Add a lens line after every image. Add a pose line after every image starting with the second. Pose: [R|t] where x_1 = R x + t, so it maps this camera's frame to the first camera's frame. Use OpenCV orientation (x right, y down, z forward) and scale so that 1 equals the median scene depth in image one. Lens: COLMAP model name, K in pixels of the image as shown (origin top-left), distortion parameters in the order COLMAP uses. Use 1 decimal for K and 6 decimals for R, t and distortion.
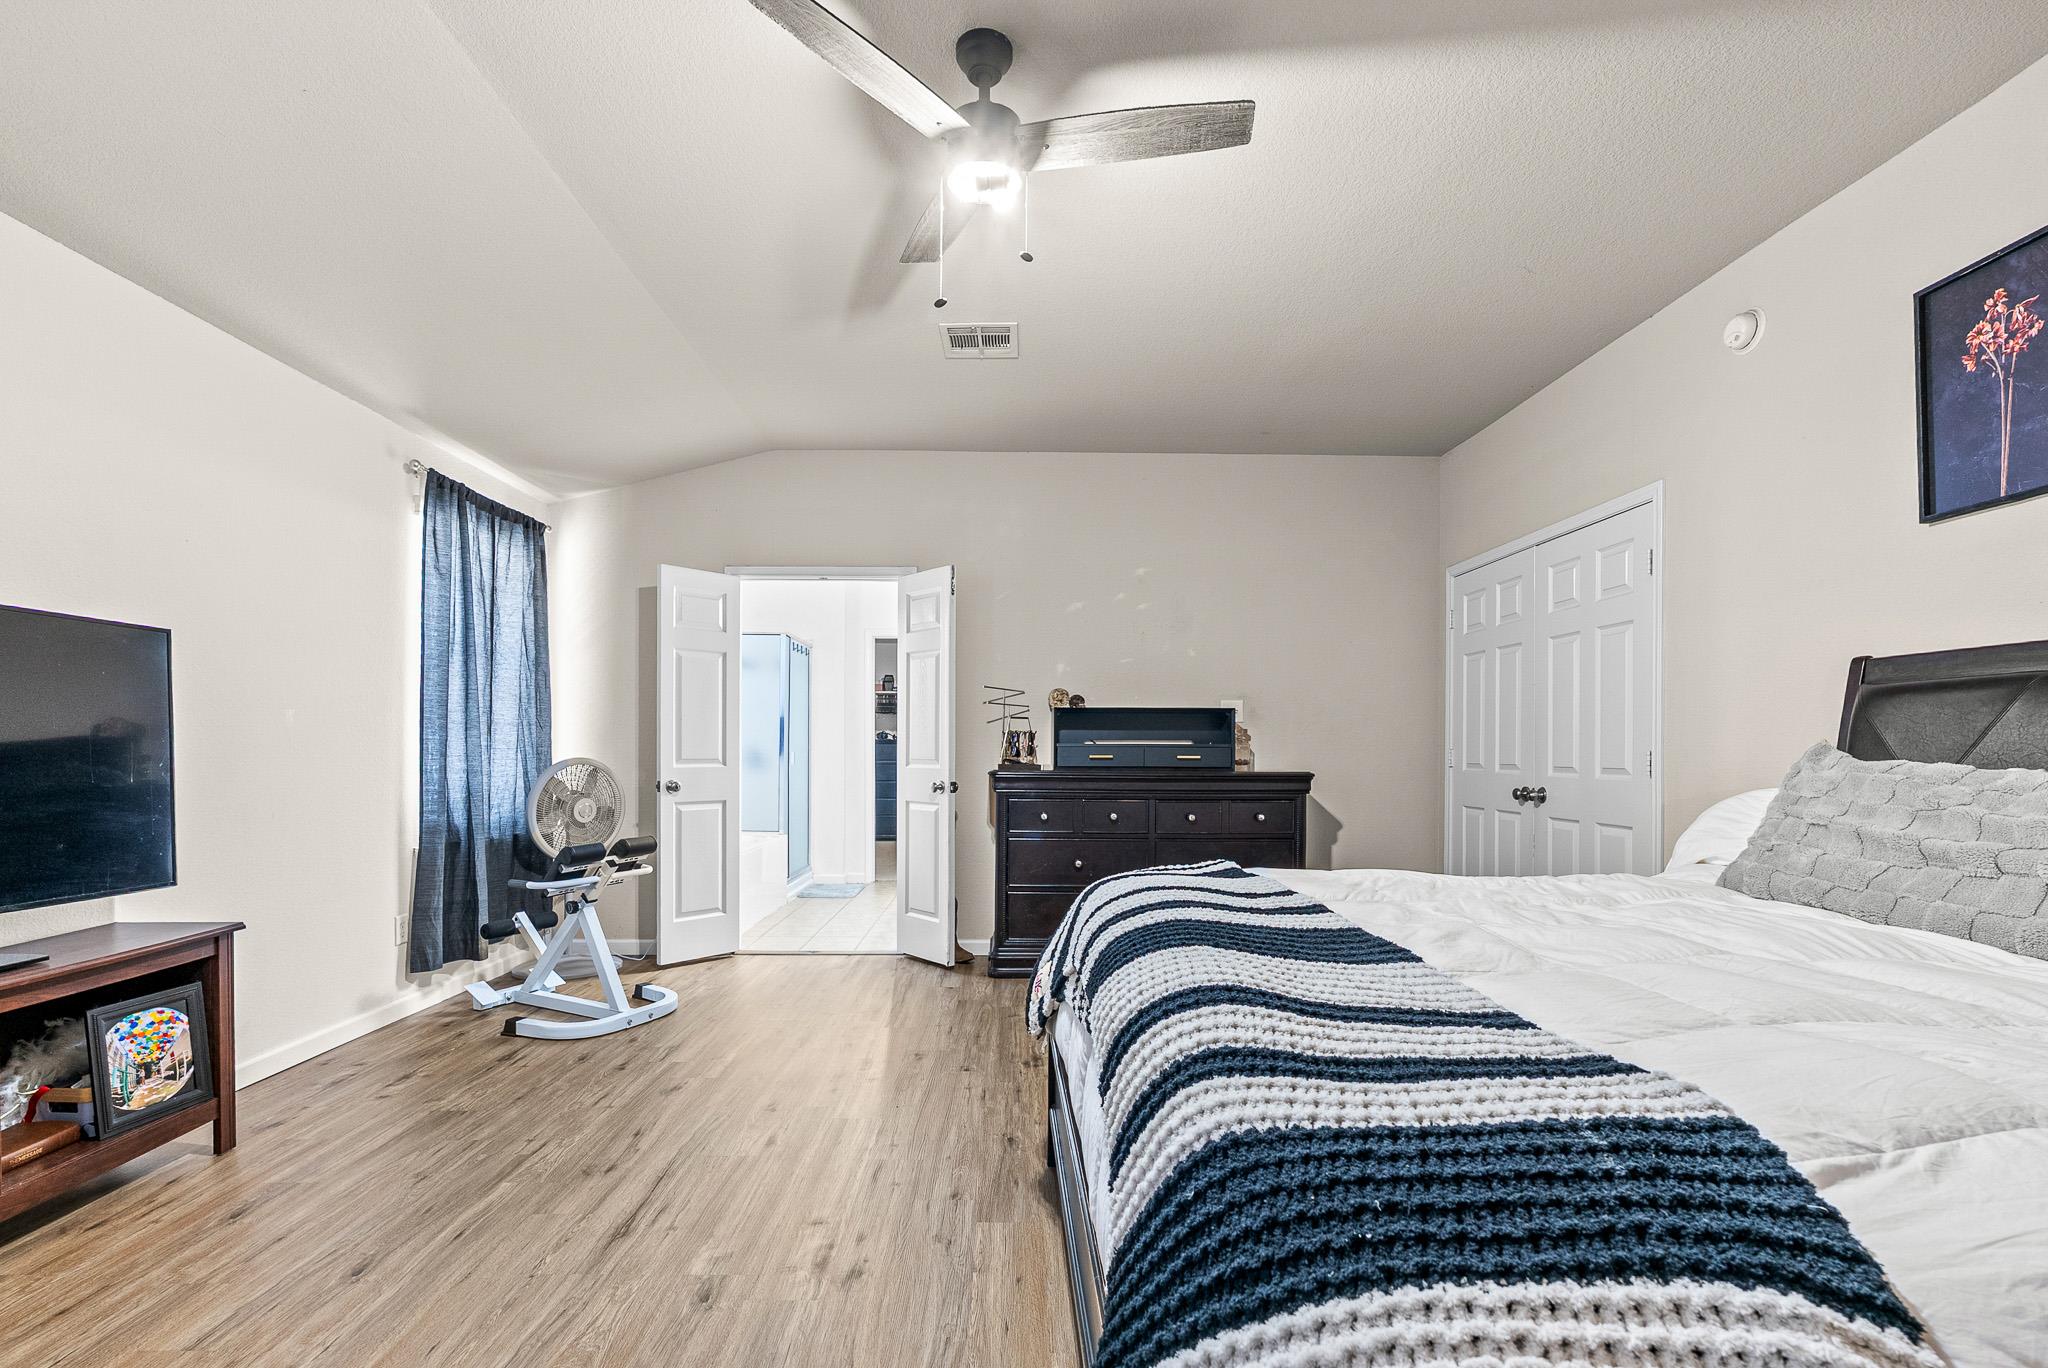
lens RADIAL K [[926.5, 0, 1010.1], [0, 926.5, 752.3], [0, 0, 1]] dist [-0.004008, -0.000072]
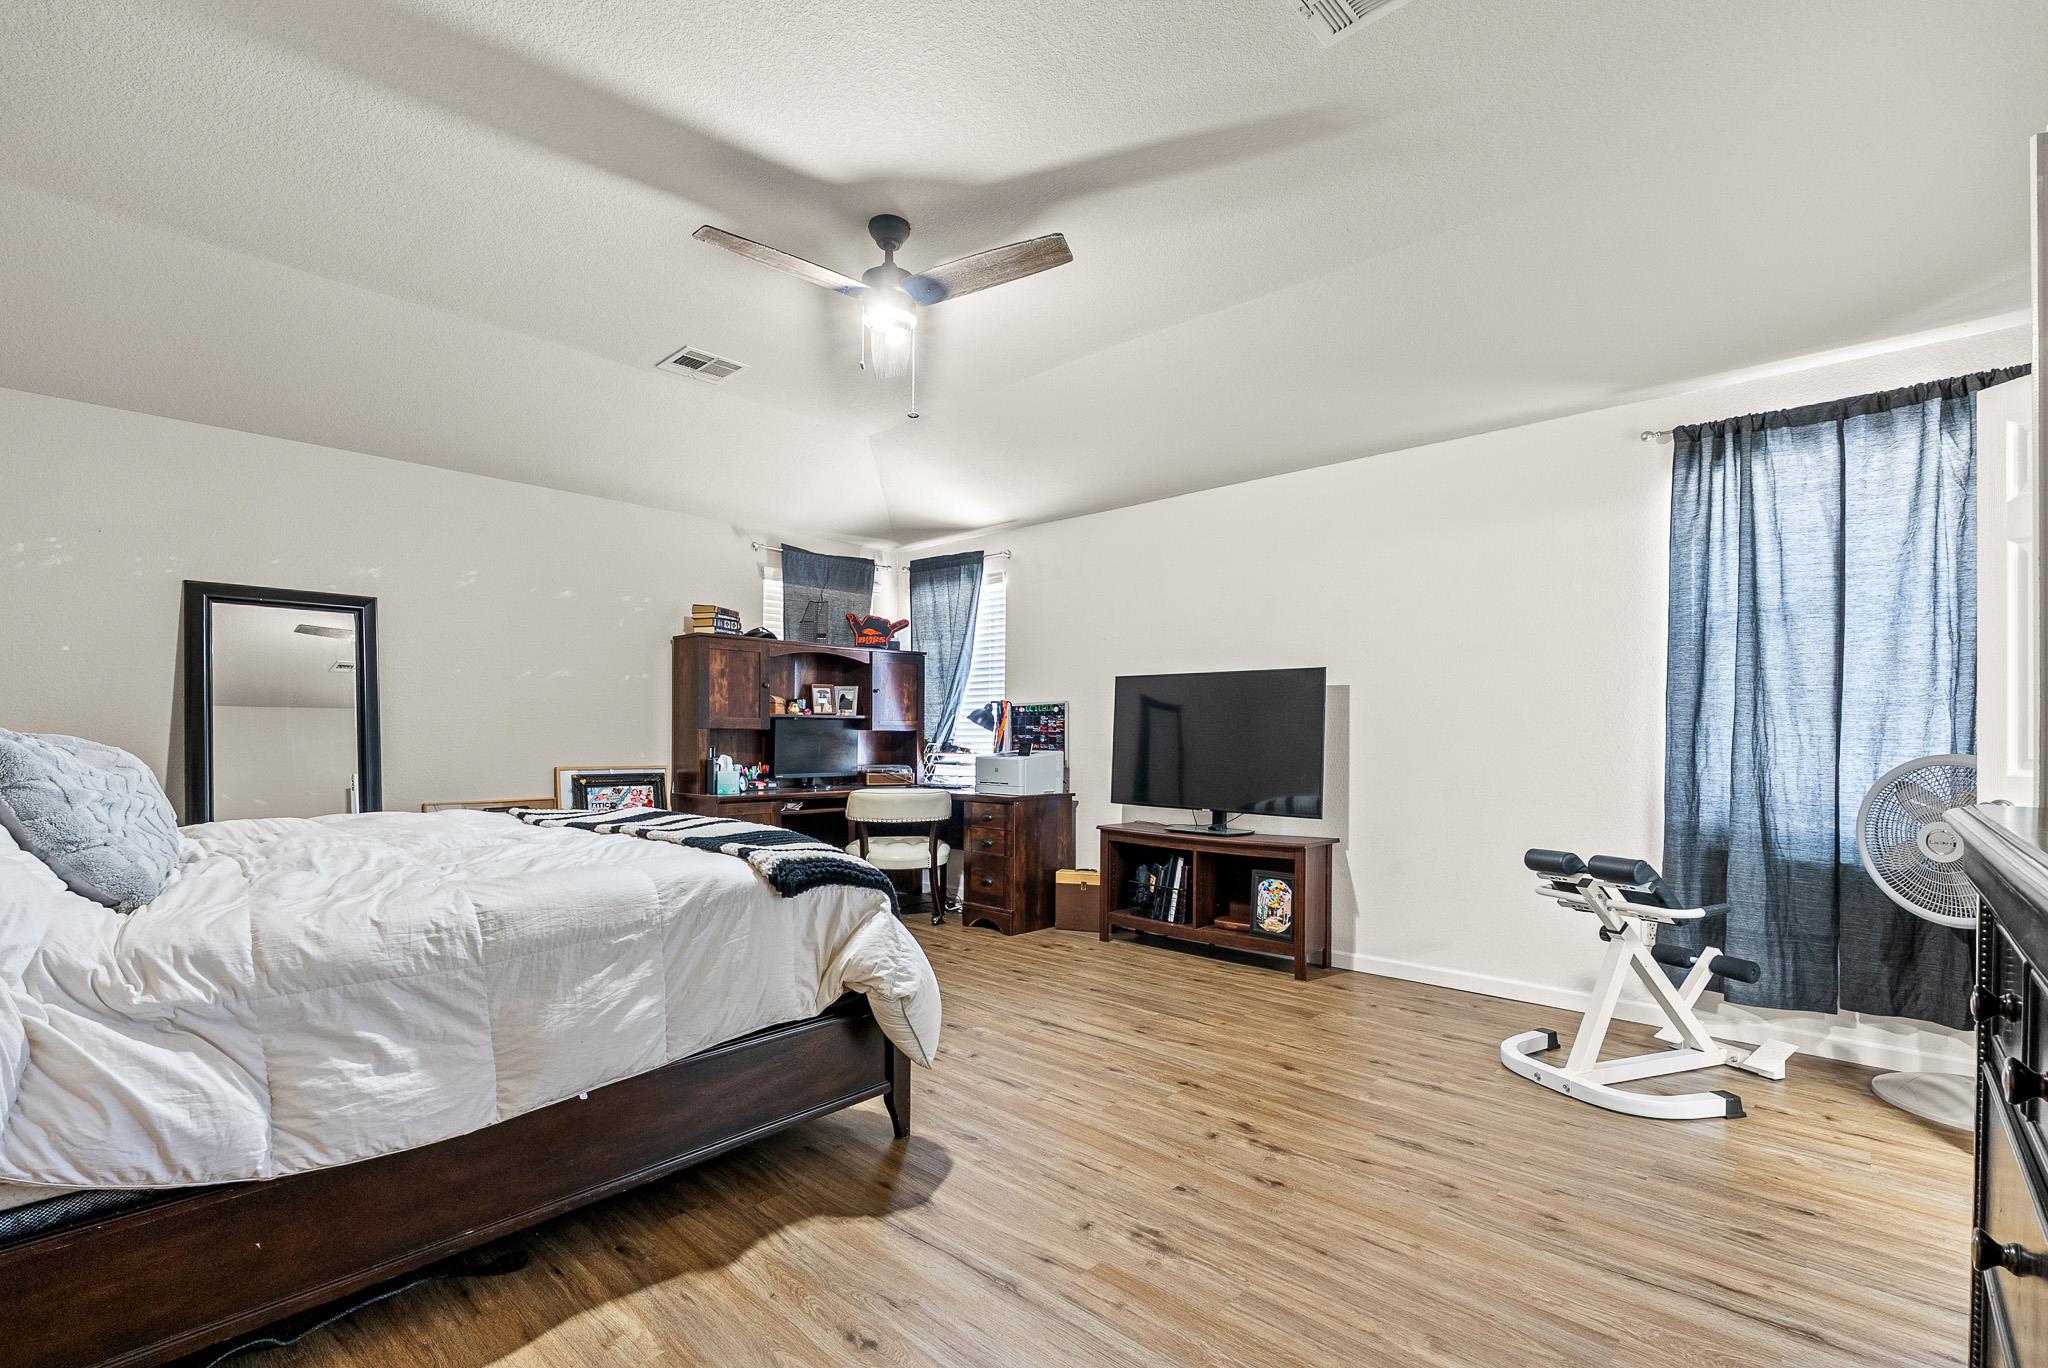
lens RADIAL K [[926.5, 0, 1028.3], [0, 926.5, 737.0], [0, 0, 1]] dist [-0.004008, -0.000072]
pose [[-0.669058, 0.002559, -0.743205, 0.766615], [-0.006844, 0.999930, 0.009604, -0.019463], [0.743178, 0.011513, -0.668994, 1.868823]]
